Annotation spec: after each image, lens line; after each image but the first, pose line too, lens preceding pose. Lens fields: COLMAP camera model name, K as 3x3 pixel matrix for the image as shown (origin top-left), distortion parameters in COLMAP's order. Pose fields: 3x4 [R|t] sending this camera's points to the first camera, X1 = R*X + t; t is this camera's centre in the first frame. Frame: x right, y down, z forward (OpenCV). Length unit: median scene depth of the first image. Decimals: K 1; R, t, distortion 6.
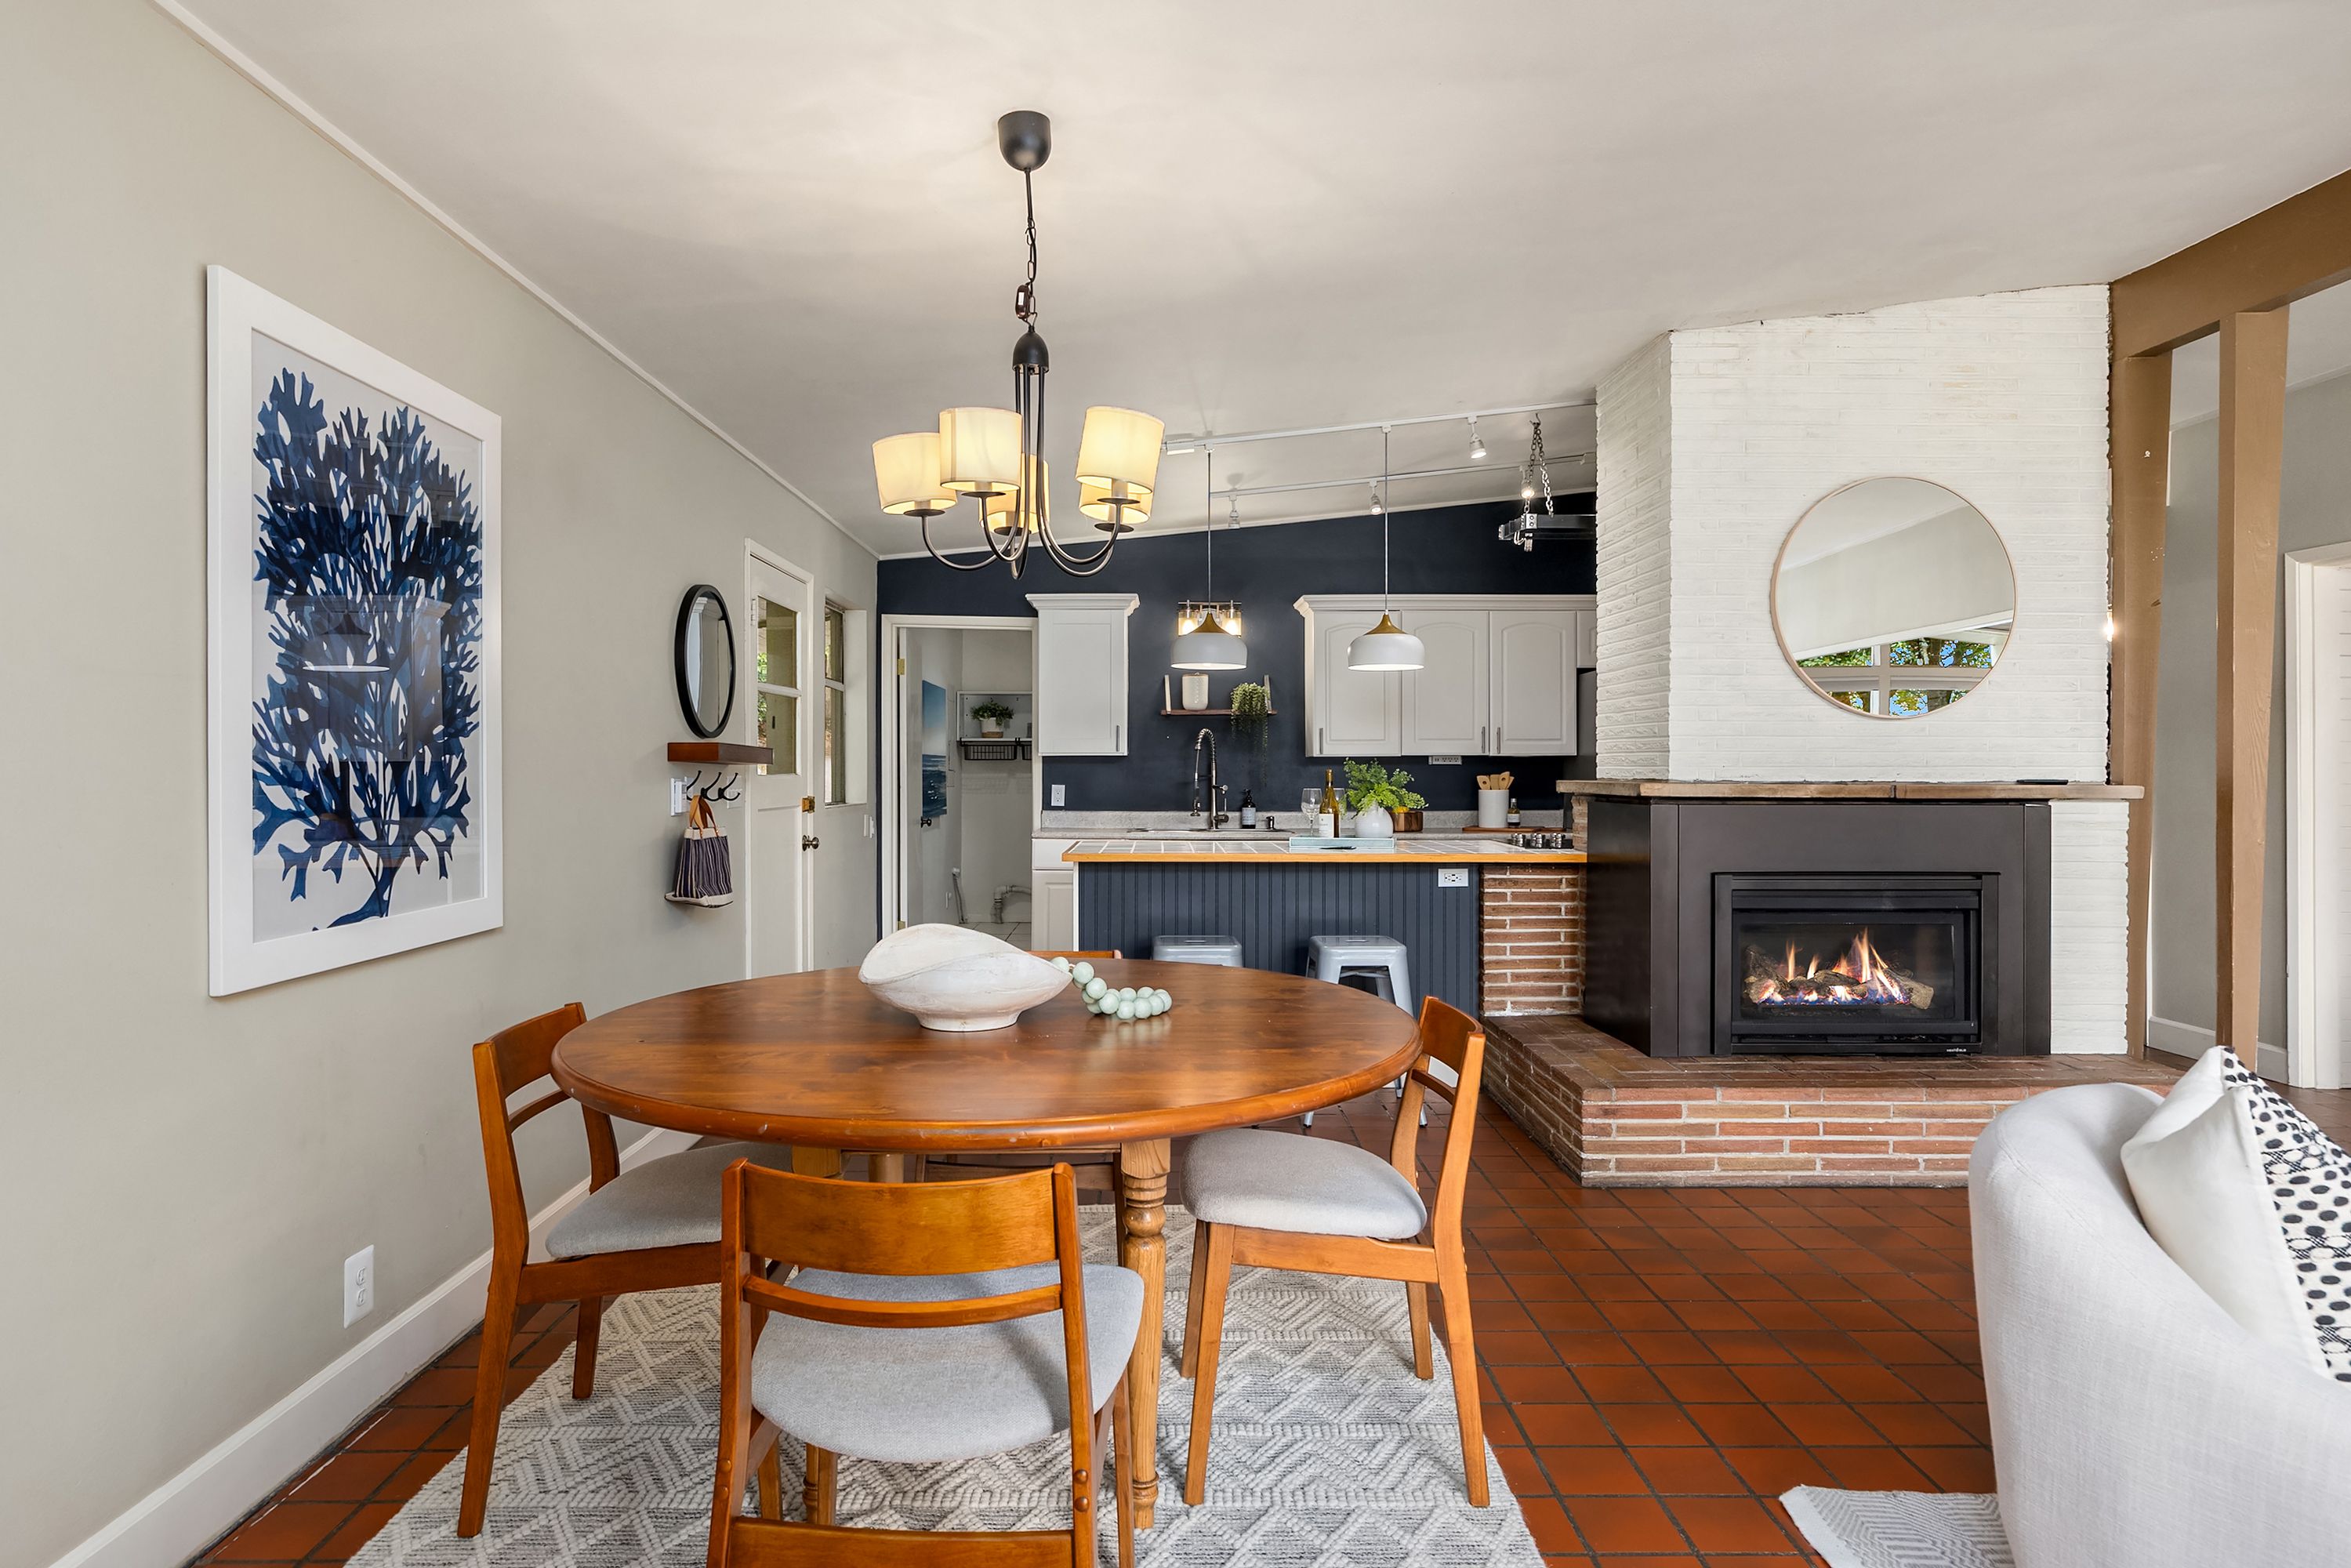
lens RADIAL K [[1327.9, 0, 1166.7], [0, 1327.9, 765.3], [0, 0, 1]] dist [0.001581, 0.001139]
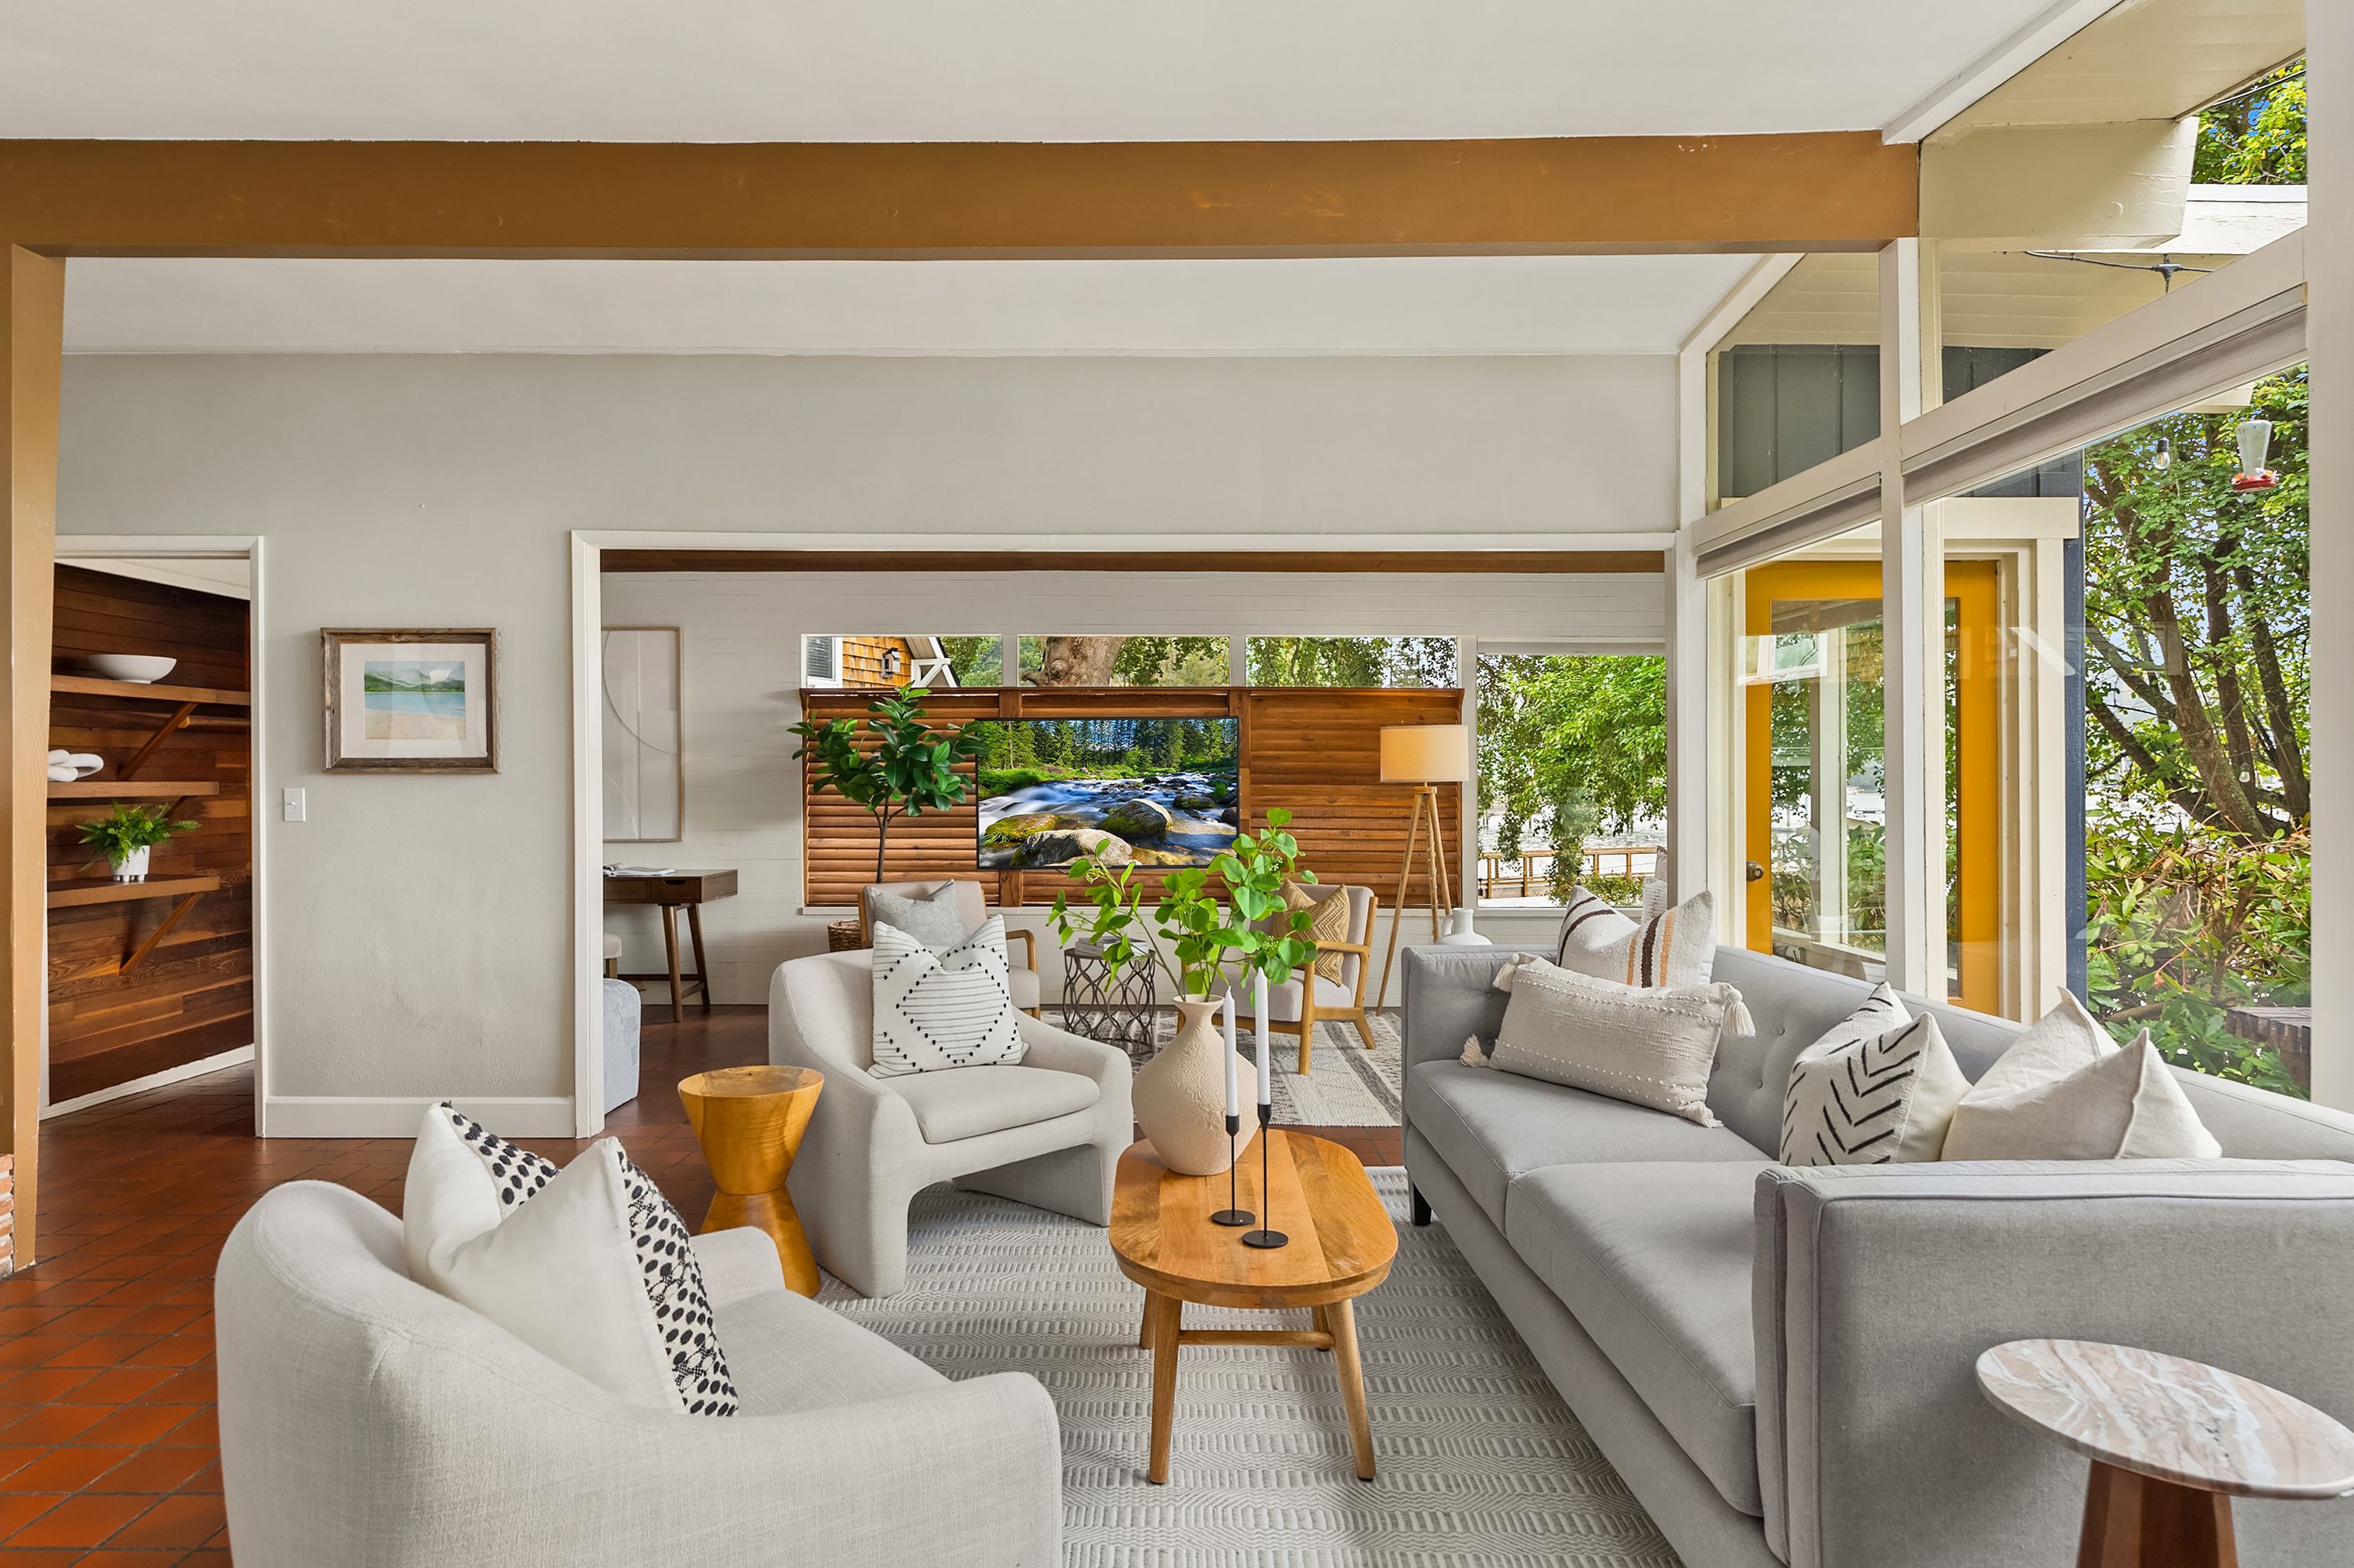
lens RADIAL K [[1323.8, 0, 1160.8], [0, 1323.8, 778.5], [0, 0, 1]] dist [-0.001252, -0.000325]
pose [[0.017910, -0.004504, 0.999829, -0.027078], [0.000598, 0.999990, 0.004494, -0.001850], [-0.999839, 0.000517, 0.017913, 0.228548]]
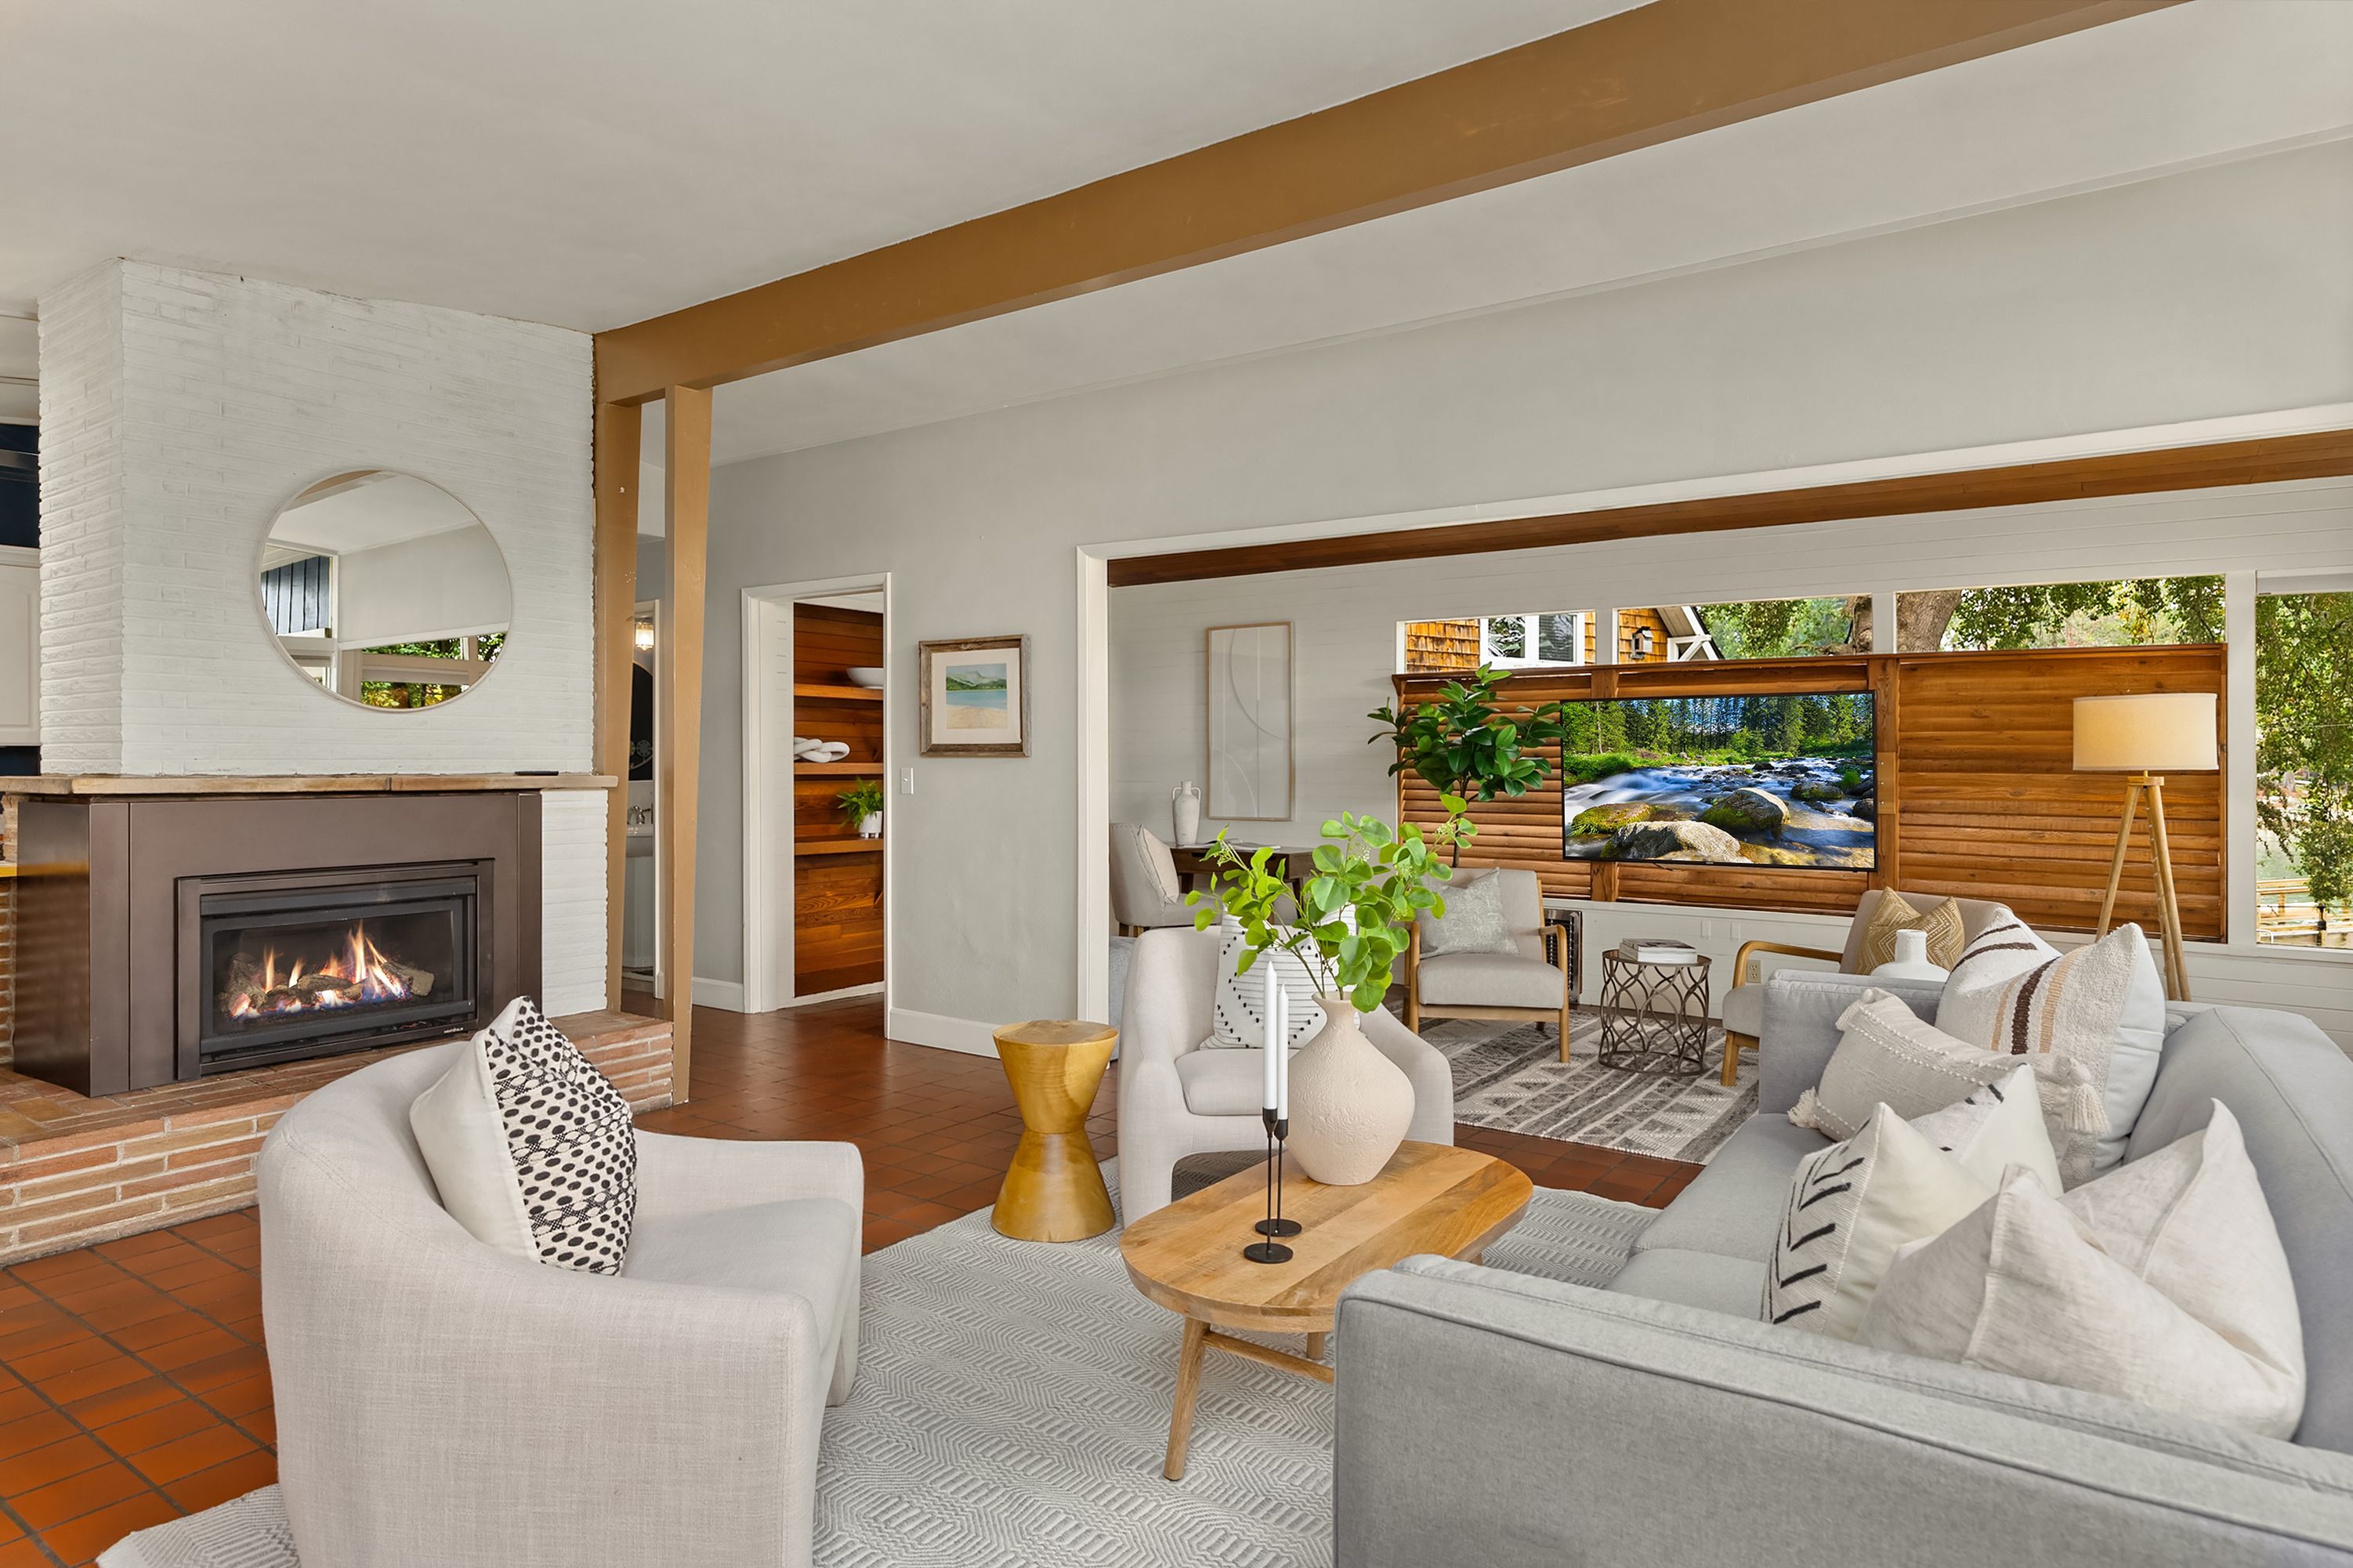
lens RADIAL K [[1329.0, 0, 1167.7], [0, 1329.0, 765.3], [0, 0, 1]] dist [0.001581, 0.001139]
pose [[0.587897, -0.003647, 0.808927, 0.079718], [-0.000844, 0.999987, 0.005122, -0.000034], [-0.808935, -0.003694, 0.587886, -0.068347]]
